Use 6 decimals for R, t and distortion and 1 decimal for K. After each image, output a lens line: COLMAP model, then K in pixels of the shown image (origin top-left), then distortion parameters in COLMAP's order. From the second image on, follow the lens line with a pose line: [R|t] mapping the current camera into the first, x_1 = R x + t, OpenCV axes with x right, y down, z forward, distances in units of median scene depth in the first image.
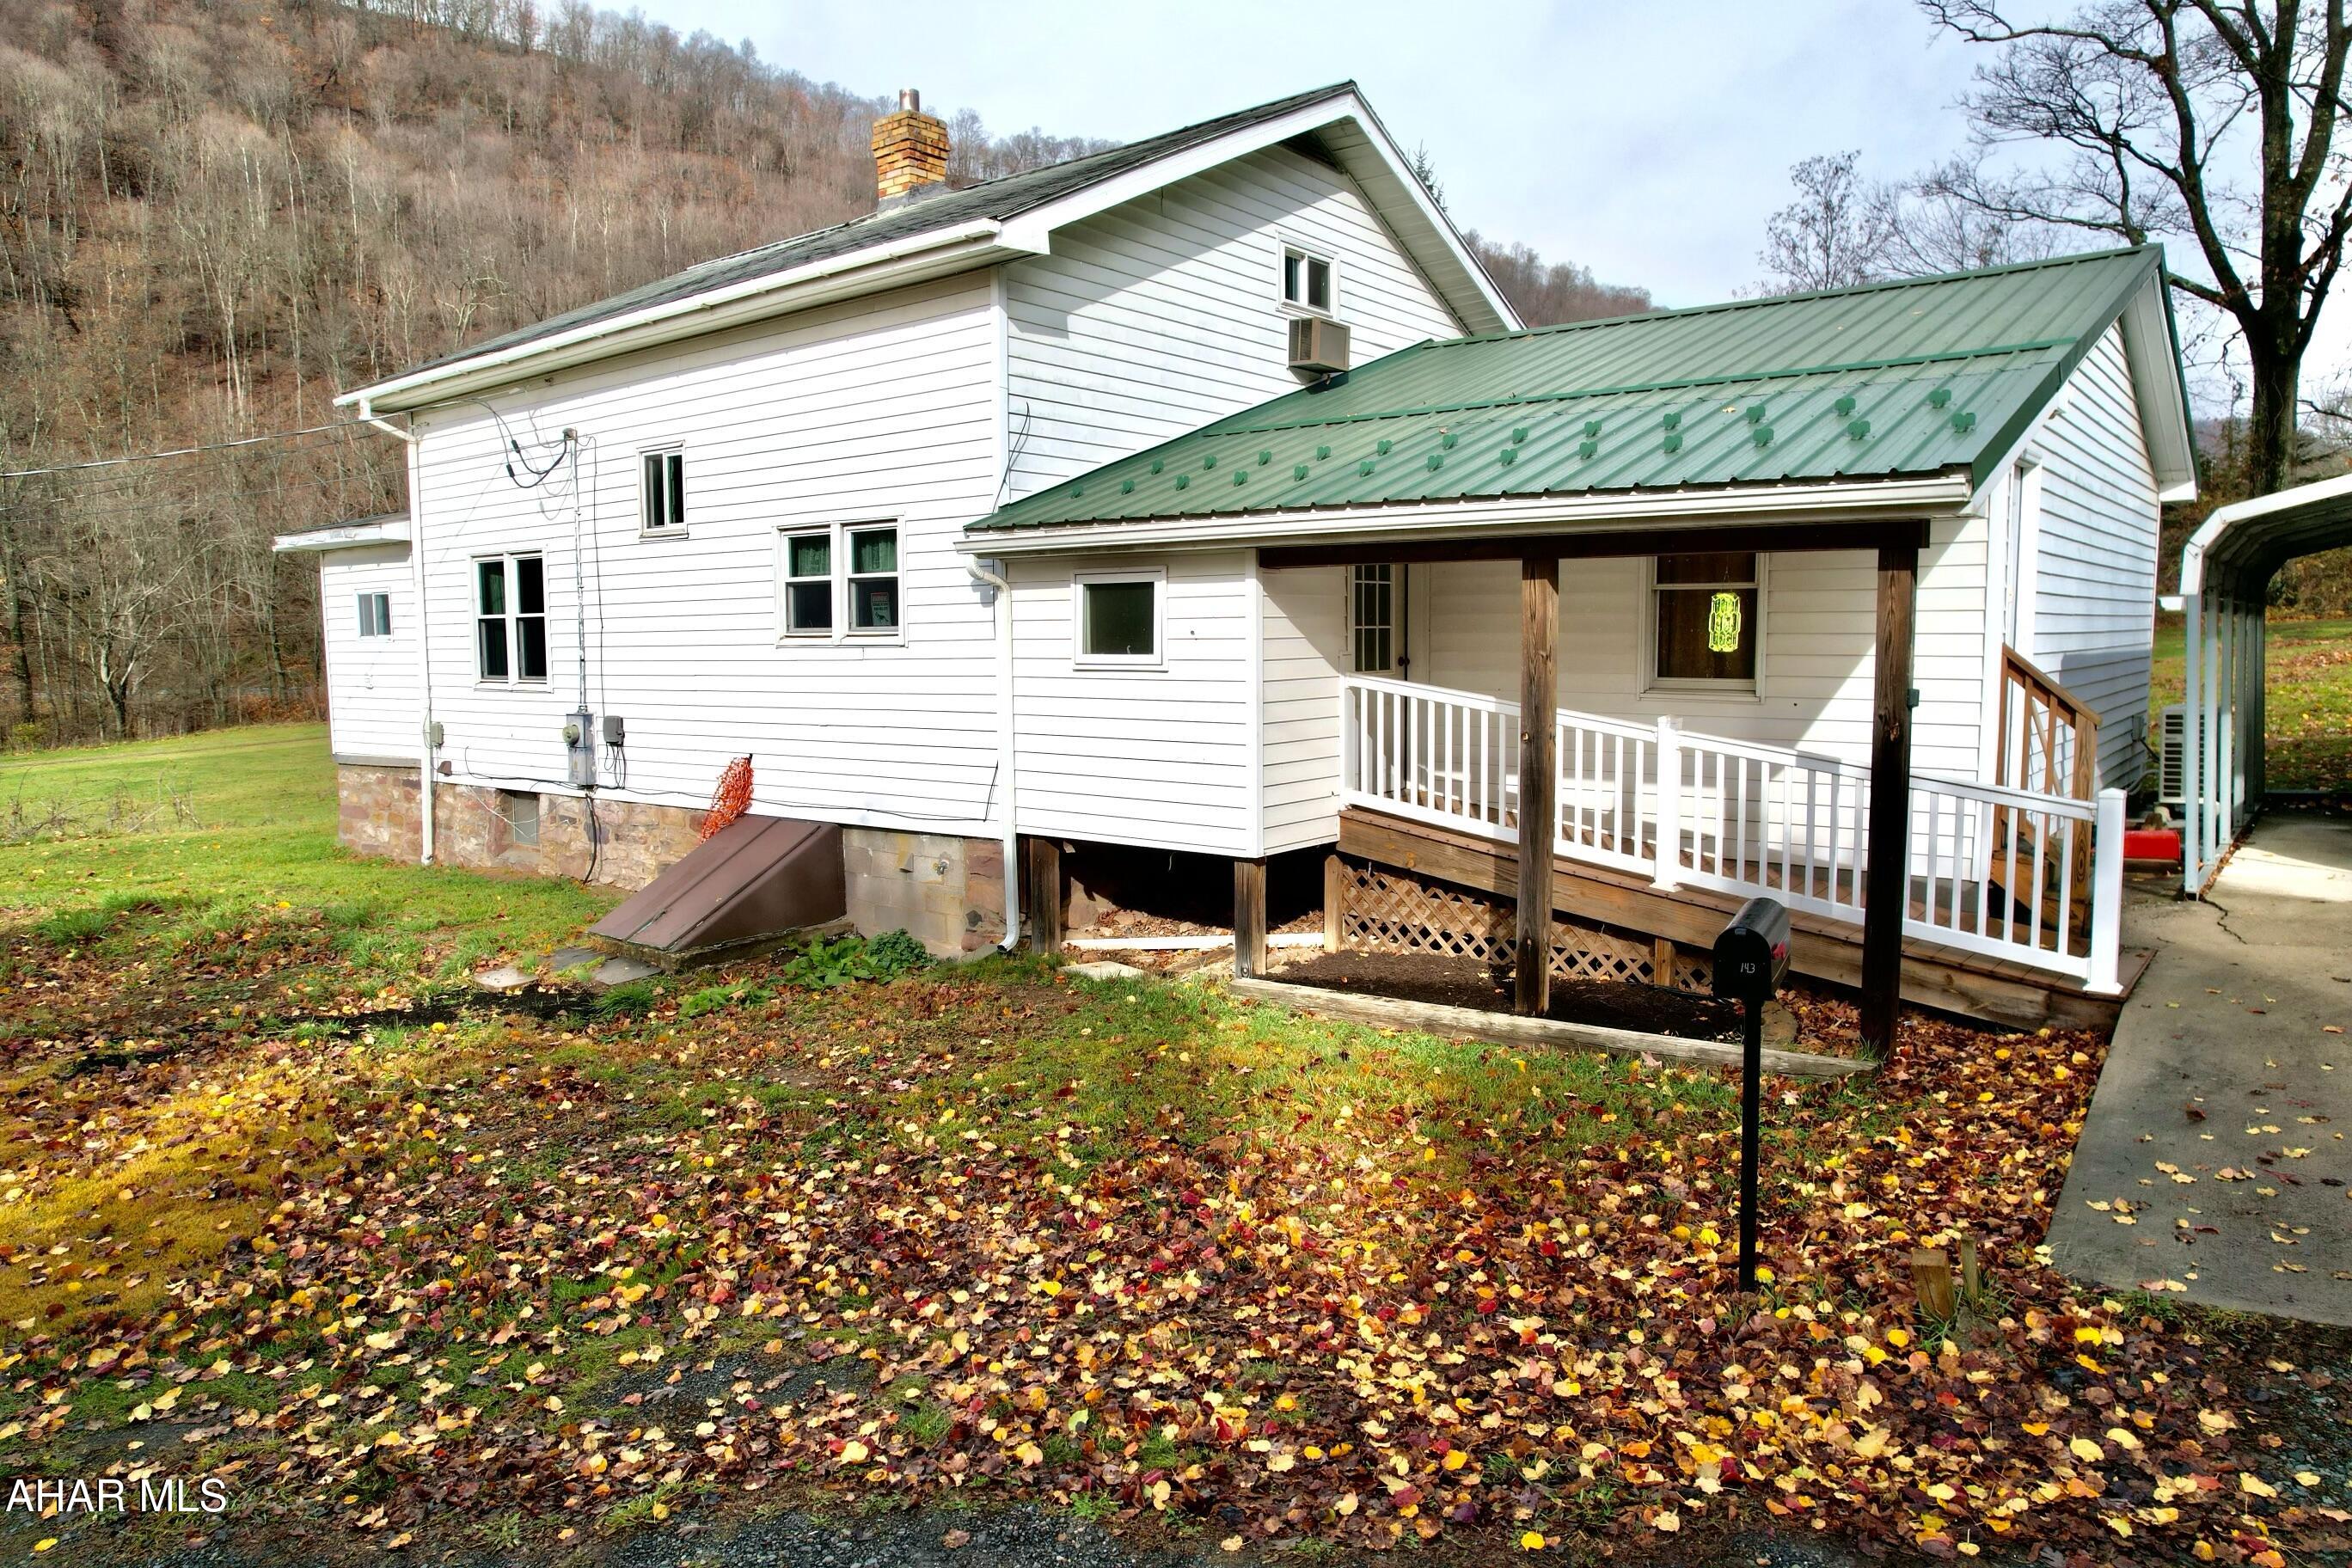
lens RADIAL K [[1512.5, 0, 1185.0], [0, 1512.5, 778.8], [0, 0, 1]] dist [-0.077173, 0.067978]
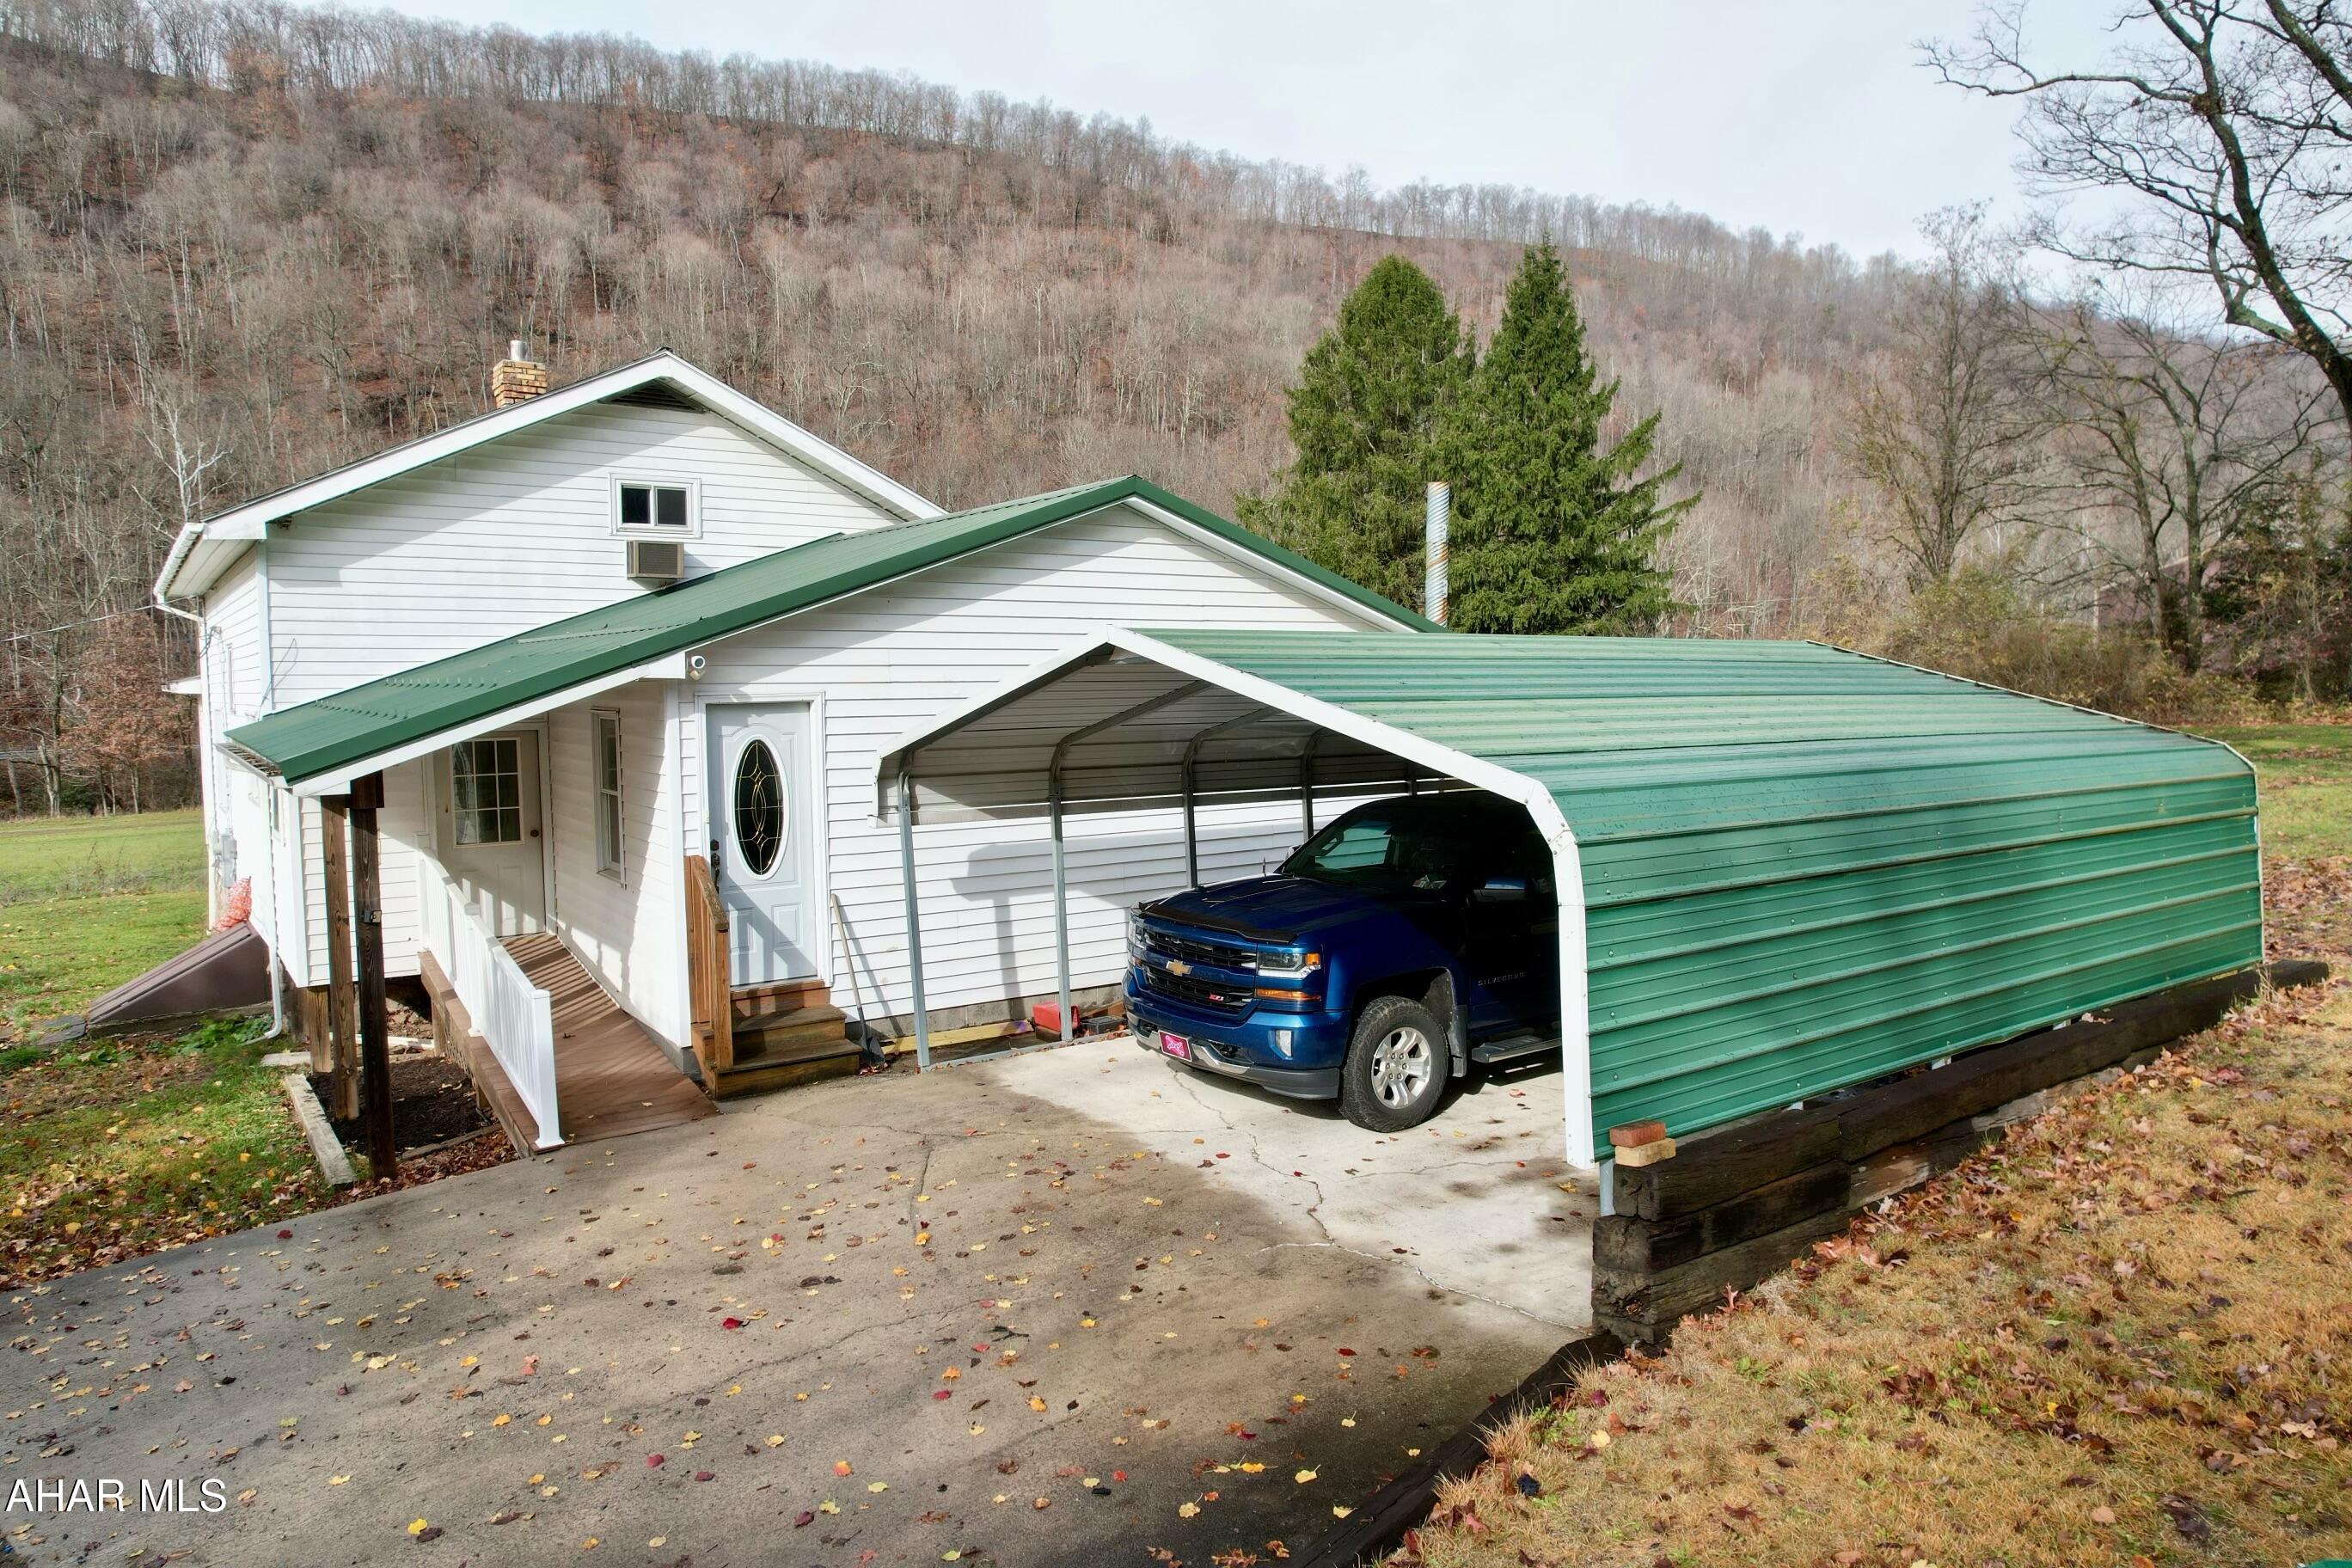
lens RADIAL K [[1512.5, 0, 1185.1], [0, 1512.5, 787.8], [0, 0, 1]] dist [-0.077173, 0.067978]
pose [[0.963433, 0.020670, -0.267149, 0.851275], [-0.026565, 0.999476, -0.018473, -0.090405], [0.266628, 0.024894, 0.963478, -0.066552]]
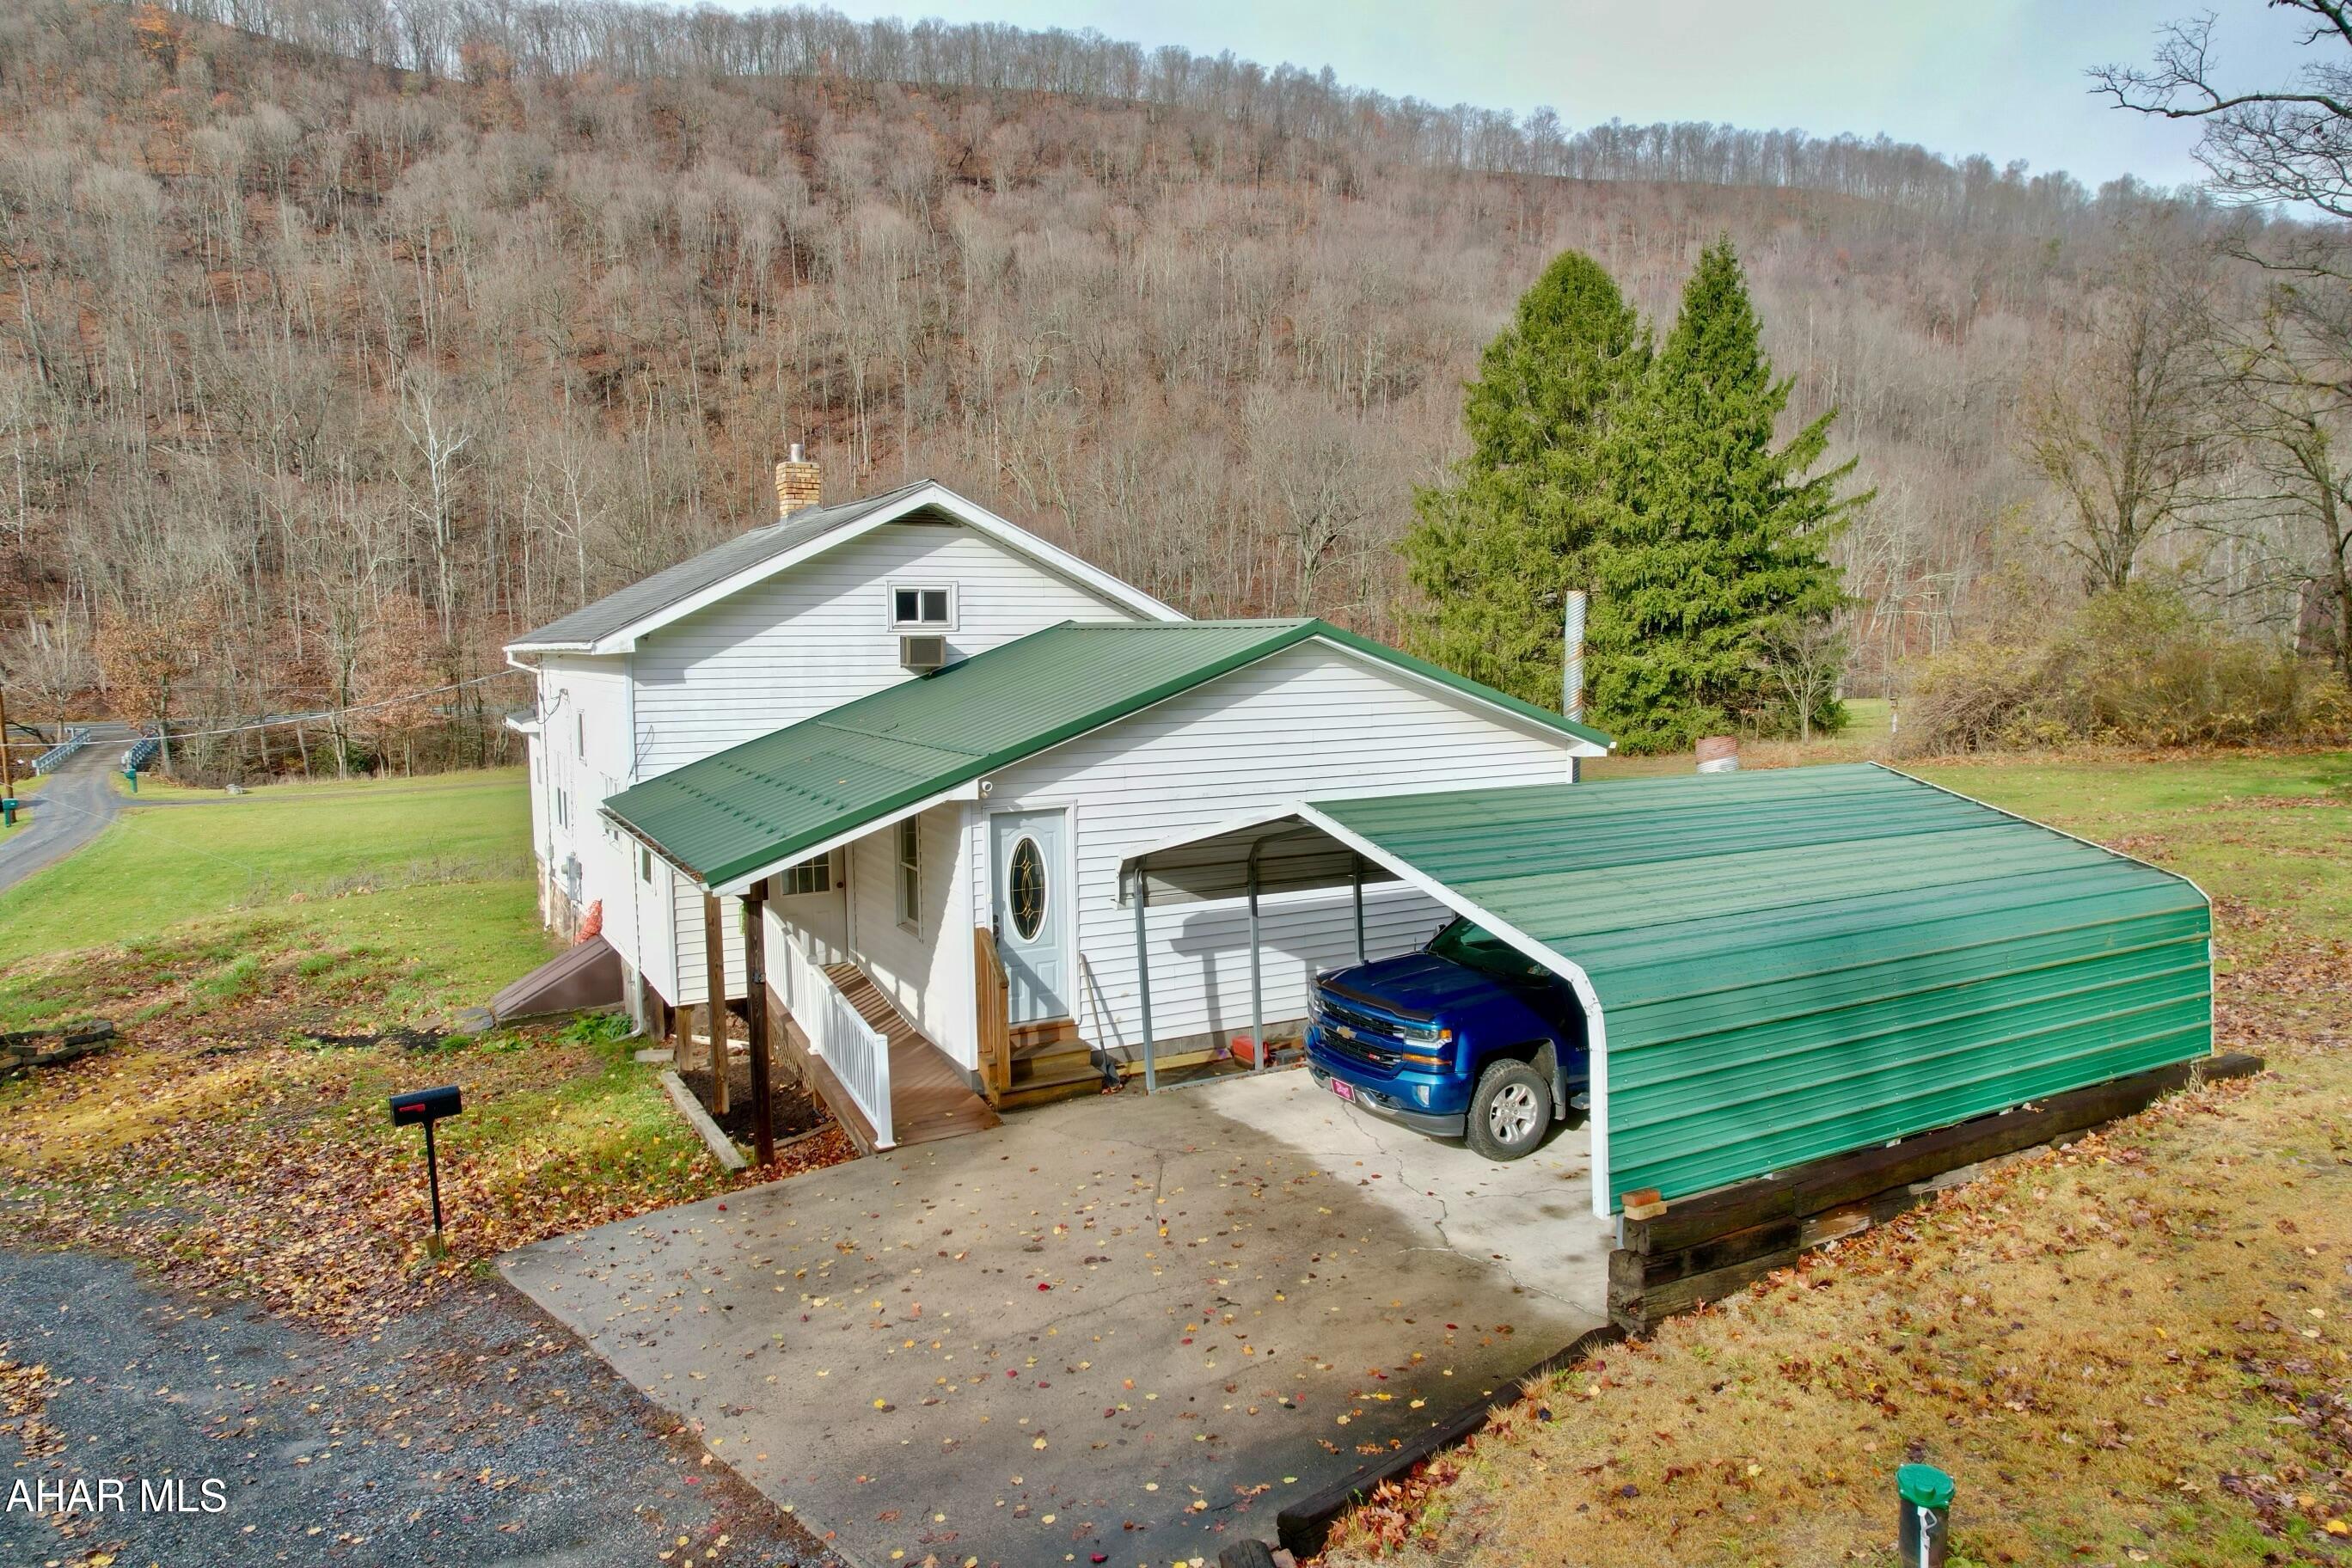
lens RADIAL K [[1512.5, 0, 1183.2], [0, 1512.5, 786.4], [0, 0, 1]] dist [-0.077173, 0.067978]
pose [[0.924721, 0.040717, -0.378462, 0.920618], [-0.037002, 0.999169, 0.017087, -0.189663], [0.378843, -0.001797, 0.925459, -0.307190]]
